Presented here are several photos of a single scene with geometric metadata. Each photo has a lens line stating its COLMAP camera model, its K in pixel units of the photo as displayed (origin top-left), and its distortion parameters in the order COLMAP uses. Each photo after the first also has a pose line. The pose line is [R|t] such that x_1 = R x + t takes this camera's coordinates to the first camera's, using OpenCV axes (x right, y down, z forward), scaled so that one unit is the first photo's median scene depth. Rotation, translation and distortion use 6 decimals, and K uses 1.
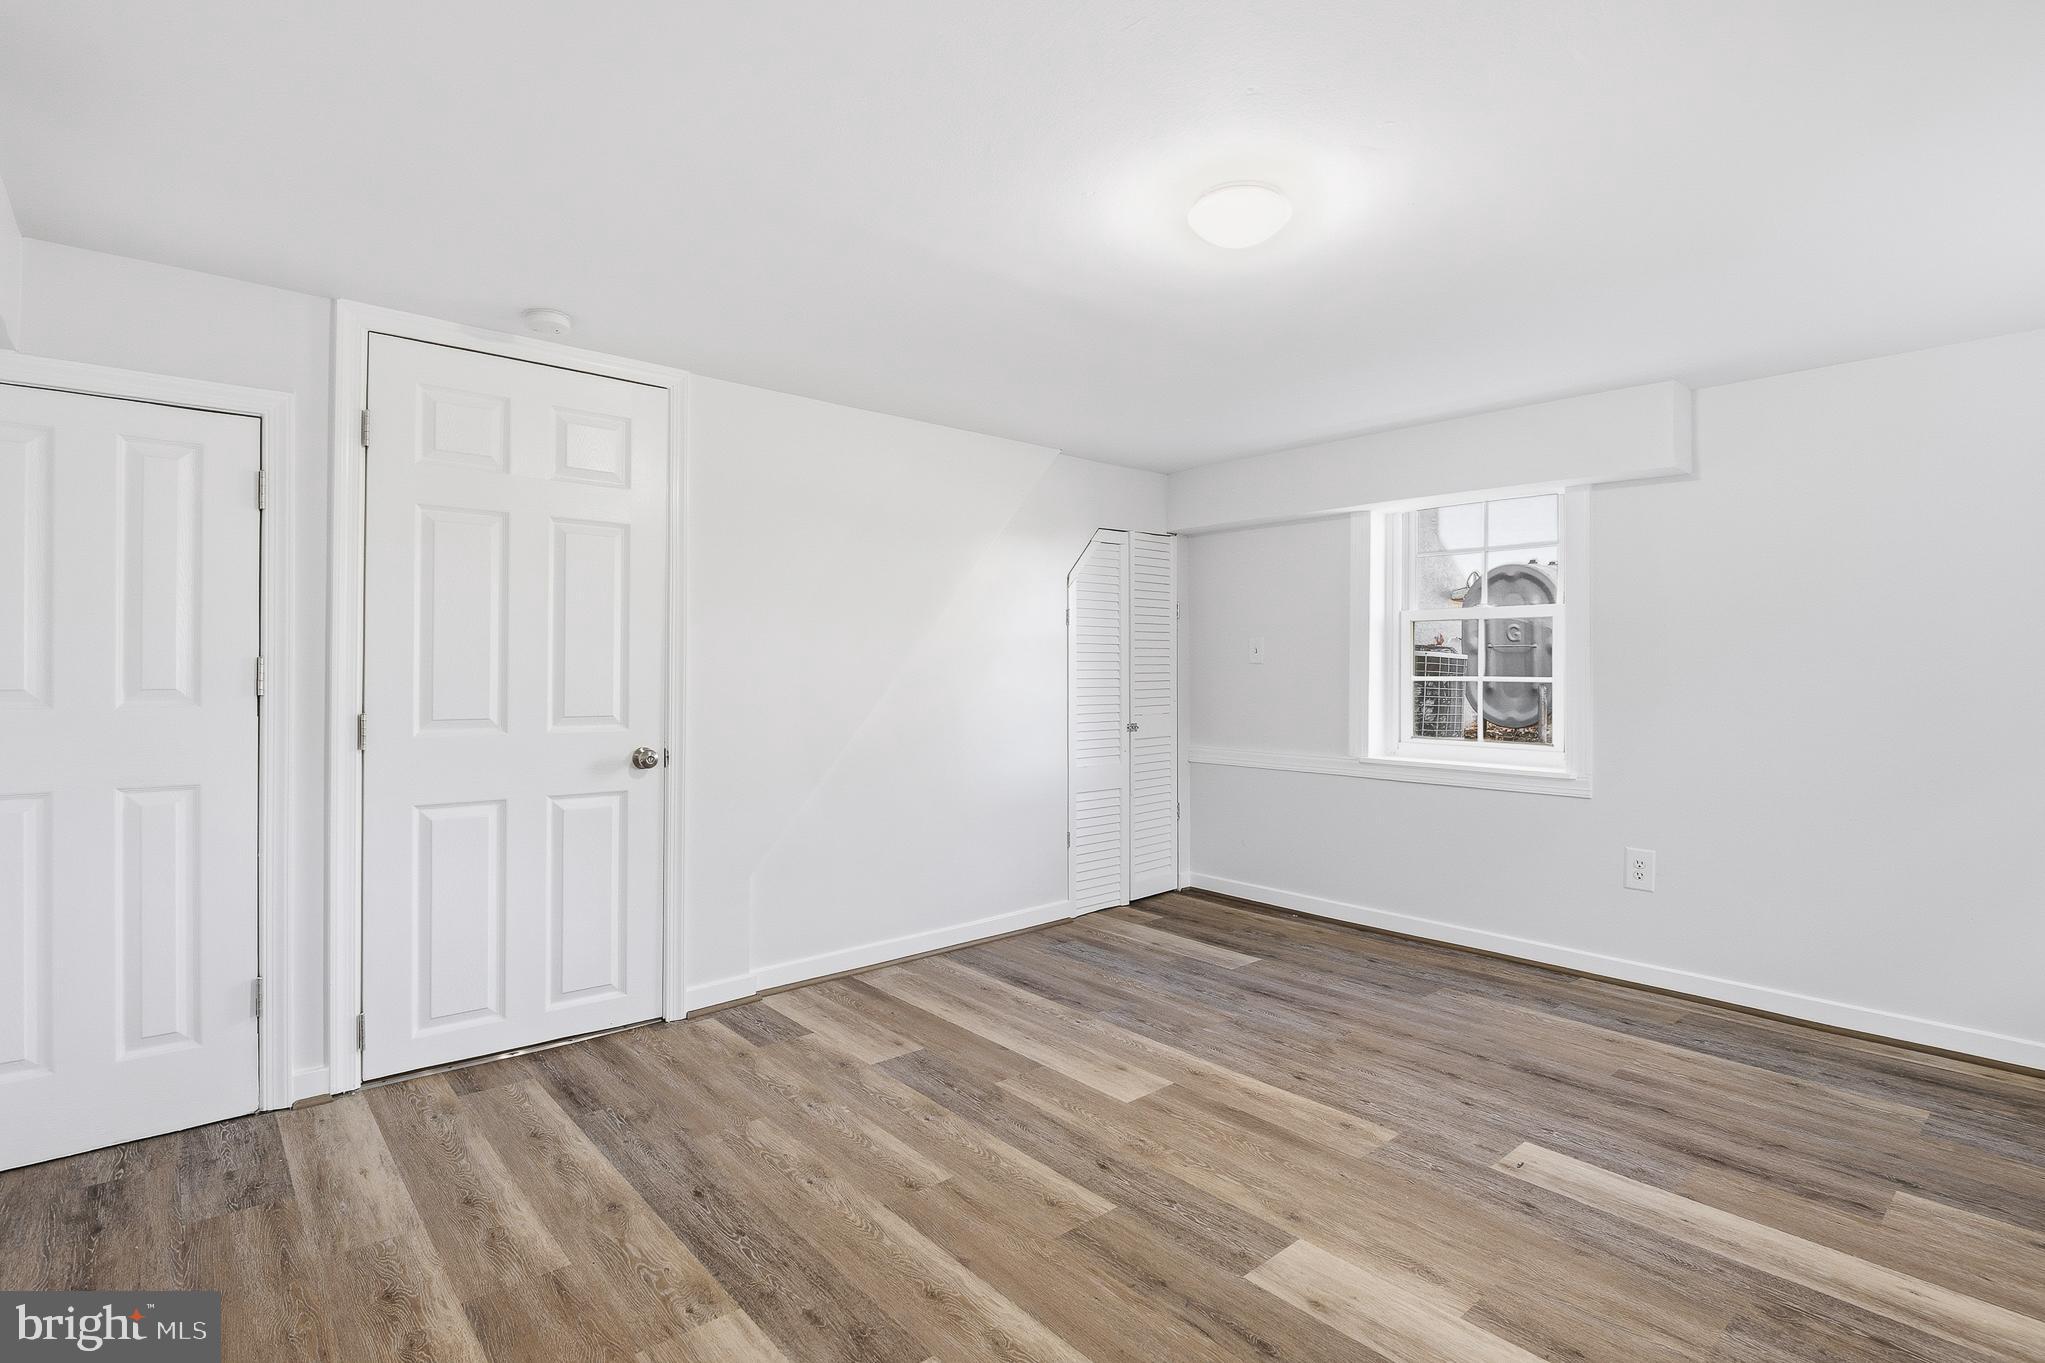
lens RADIAL K [[984.7, 0, 1031.4], [0, 984.7, 677.2], [0, 0, 1]] dist [-0.002966, -0.002663]
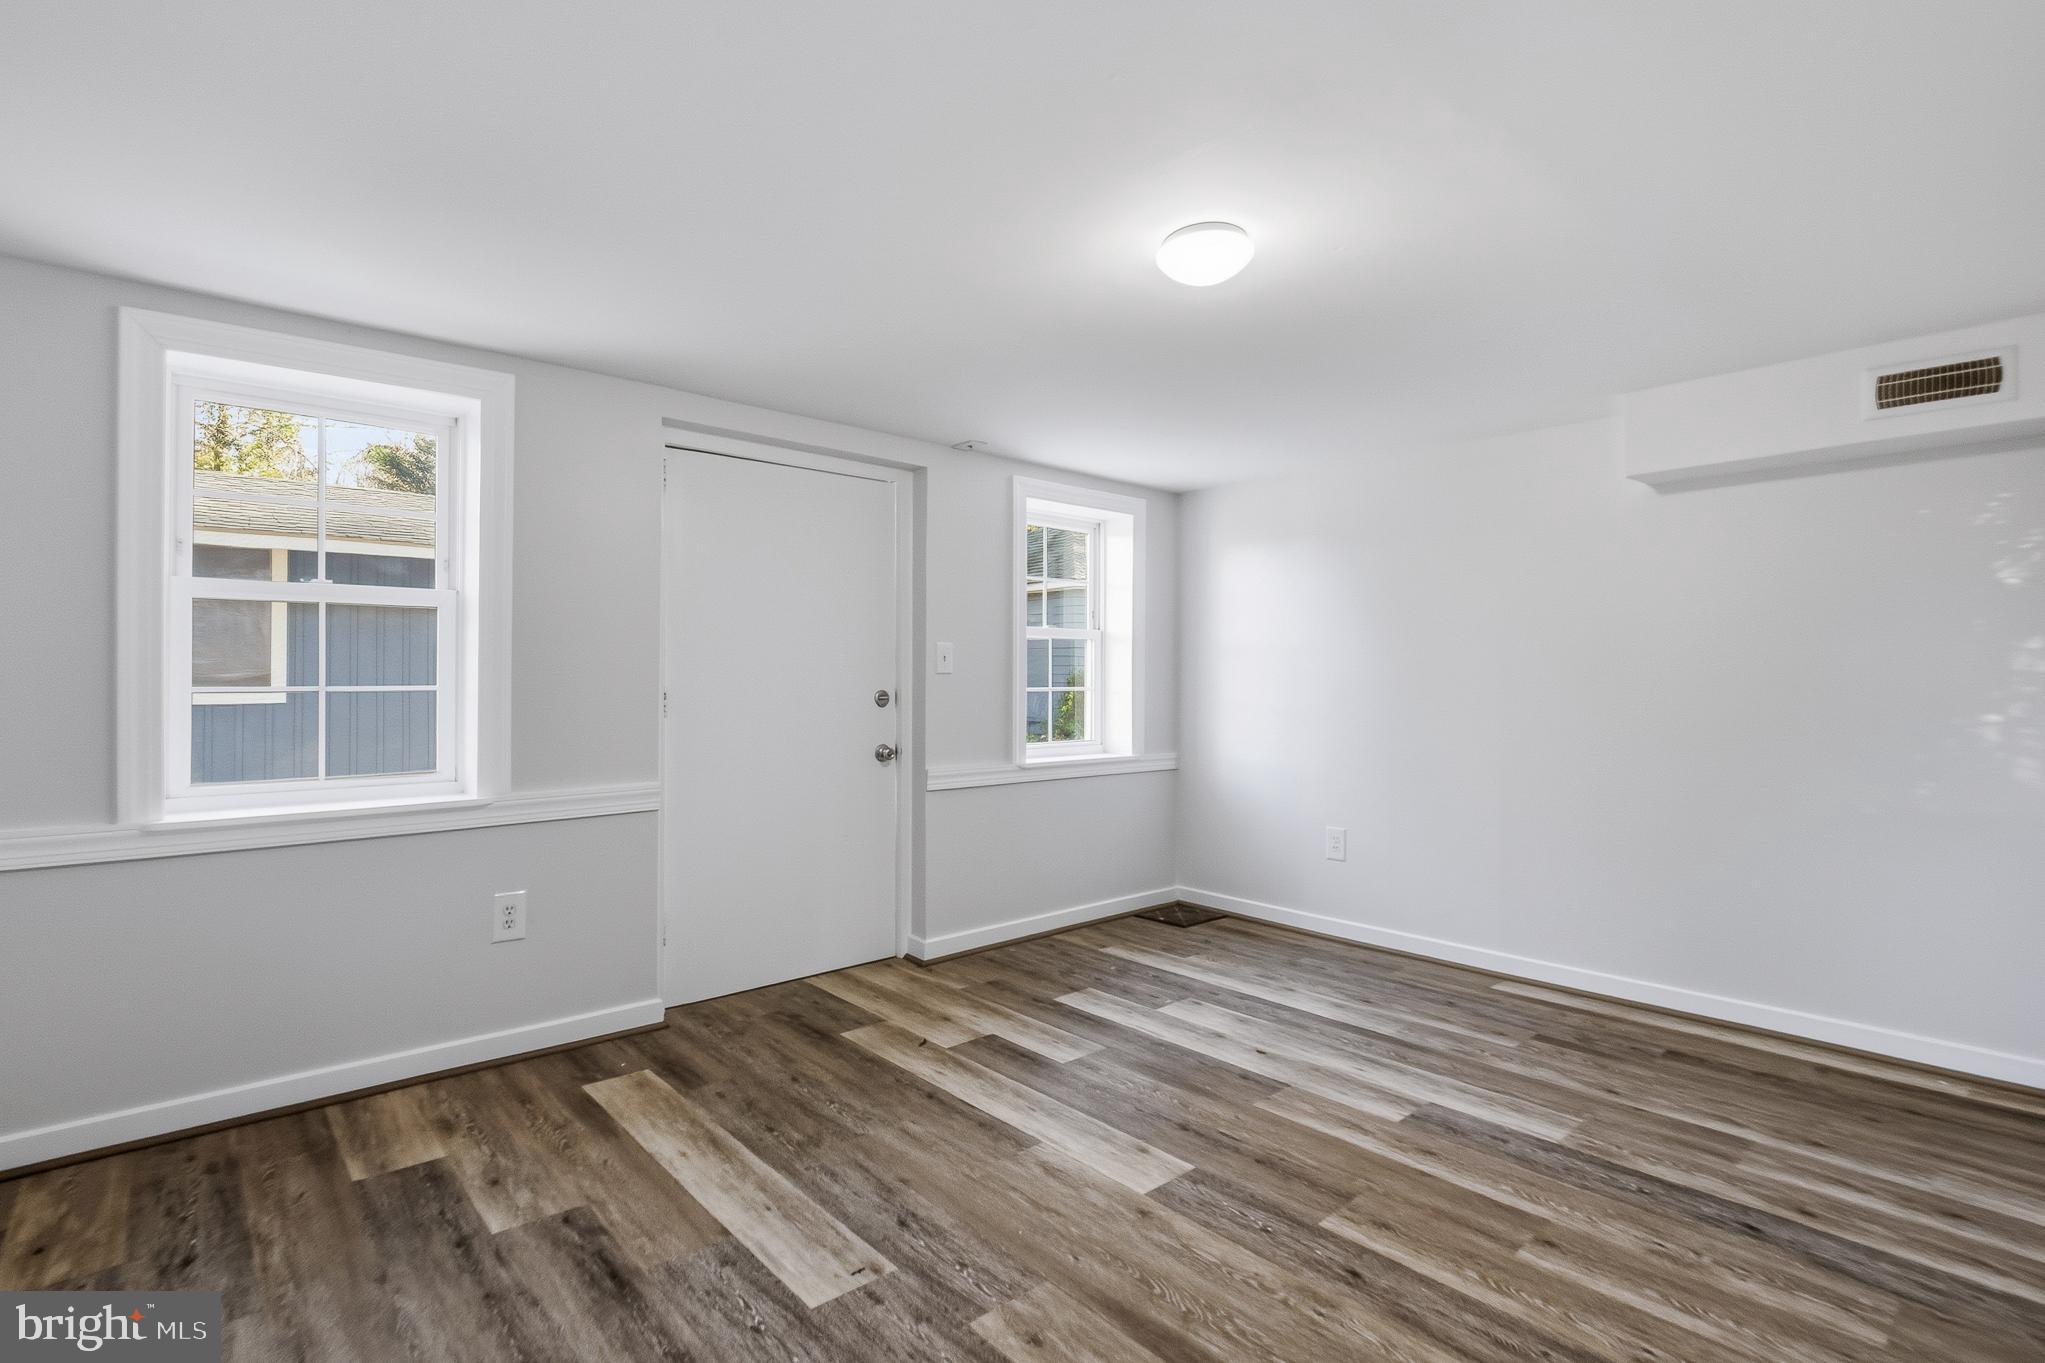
lens RADIAL K [[984.7, 0, 1001.6], [0, 984.7, 680.4], [0, 0, 1]] dist [-0.002966, -0.002663]
pose [[-0.999840, -0.007071, 0.016451, 0.353741], [-0.006873, 0.999903, 0.012105, -0.021634], [-0.016535, 0.011990, -0.999791, 1.782435]]
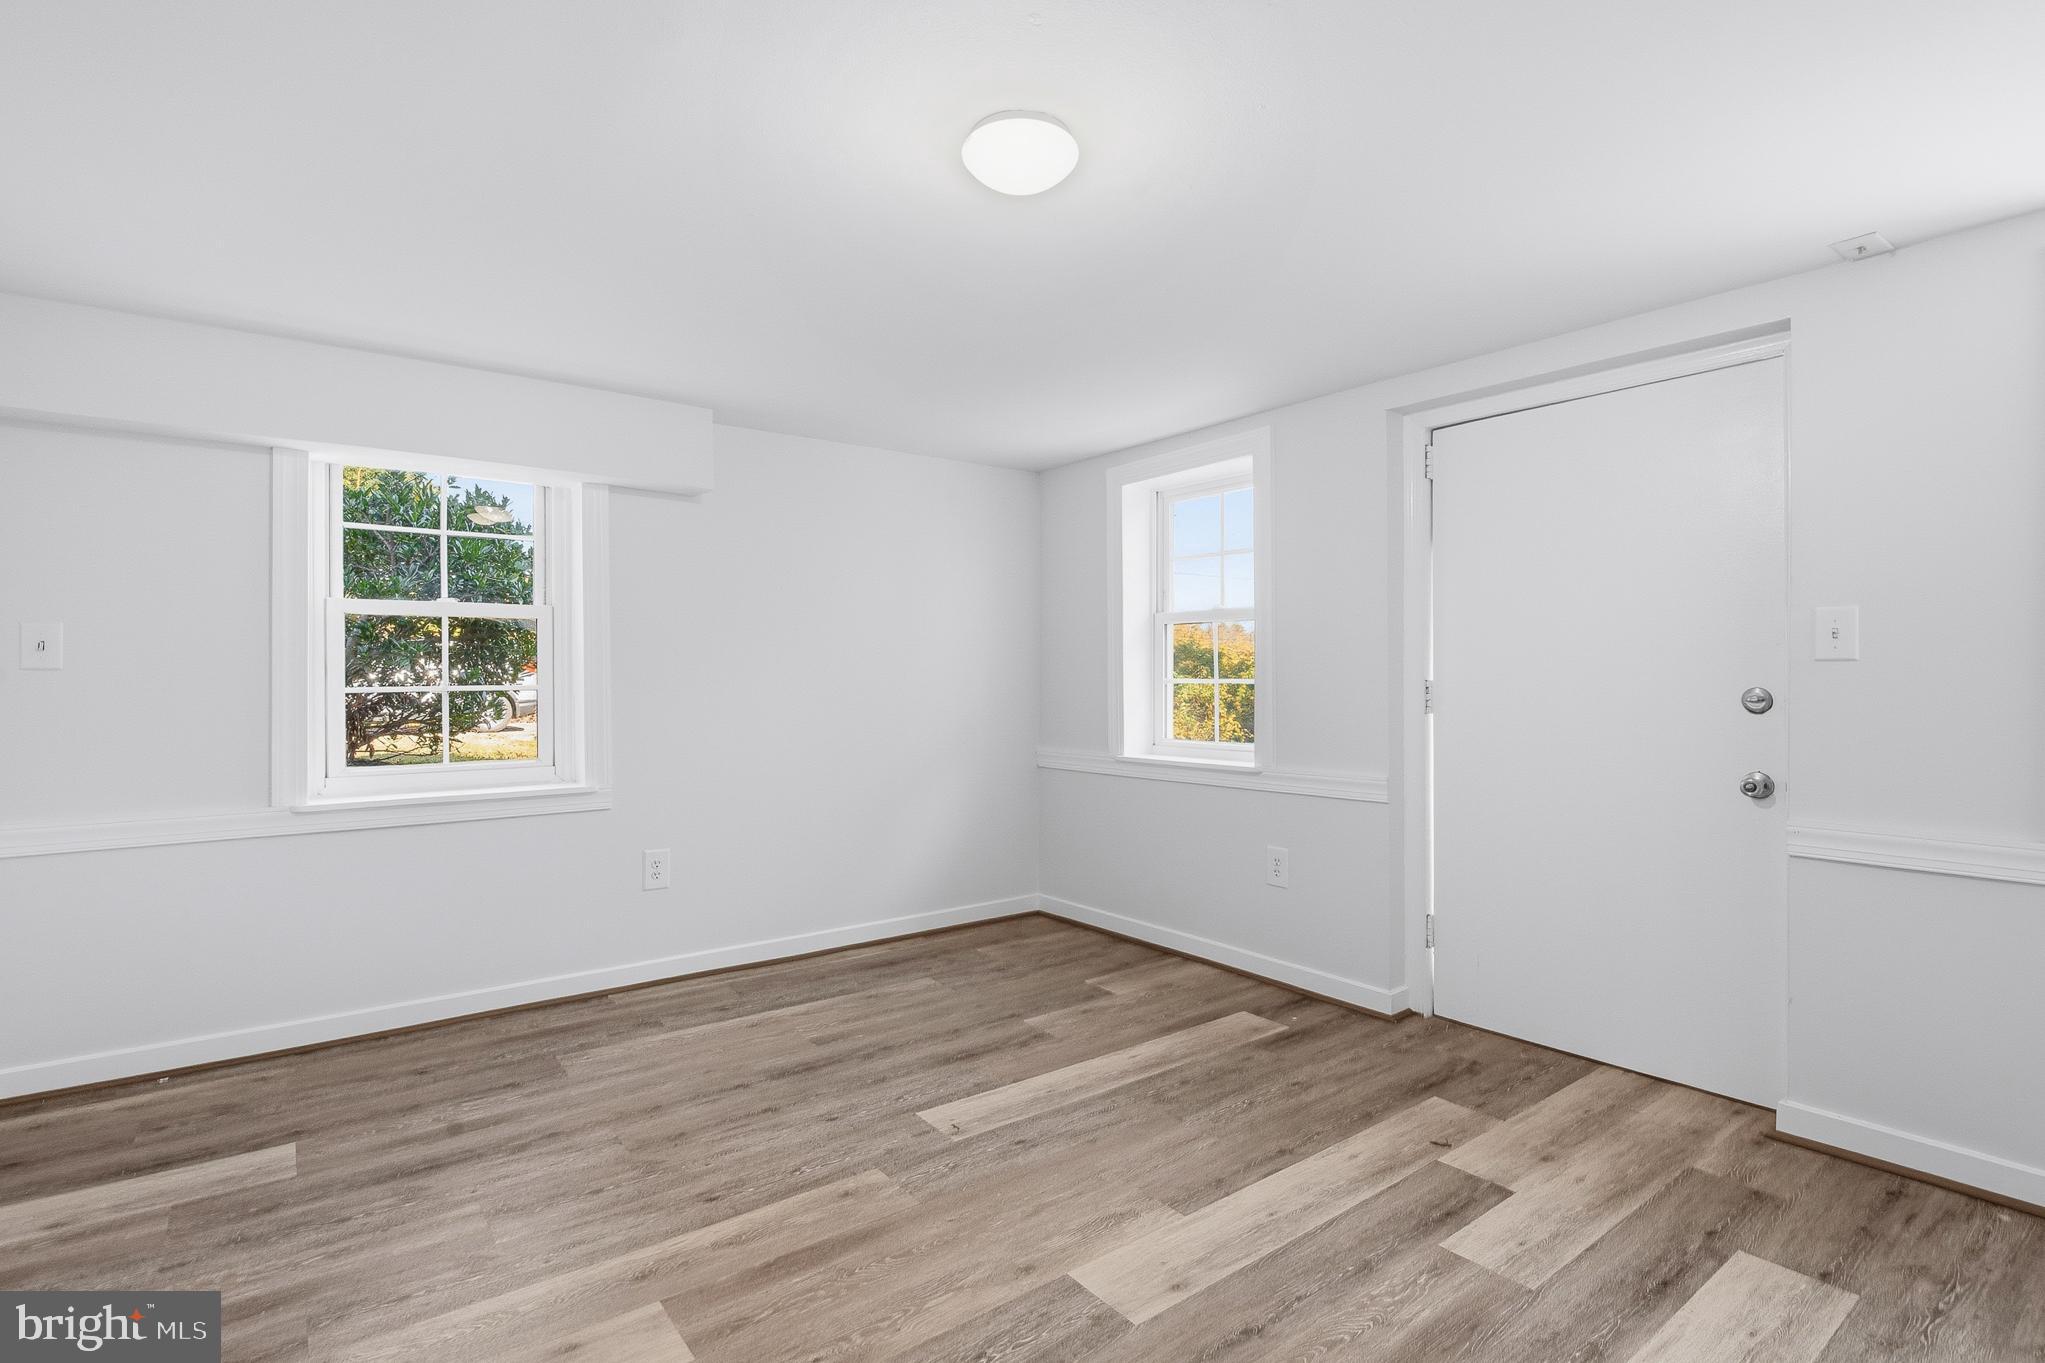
lens RADIAL K [[984.7, 0, 1009.2], [0, 984.7, 668.1], [0, 0, 1]] dist [-0.002966, -0.002663]
pose [[0.086019, 0.002152, 0.996291, -0.574375], [0.013148, 0.999908, -0.003295, -0.010744], [-0.996207, 0.013382, 0.085983, 0.814342]]
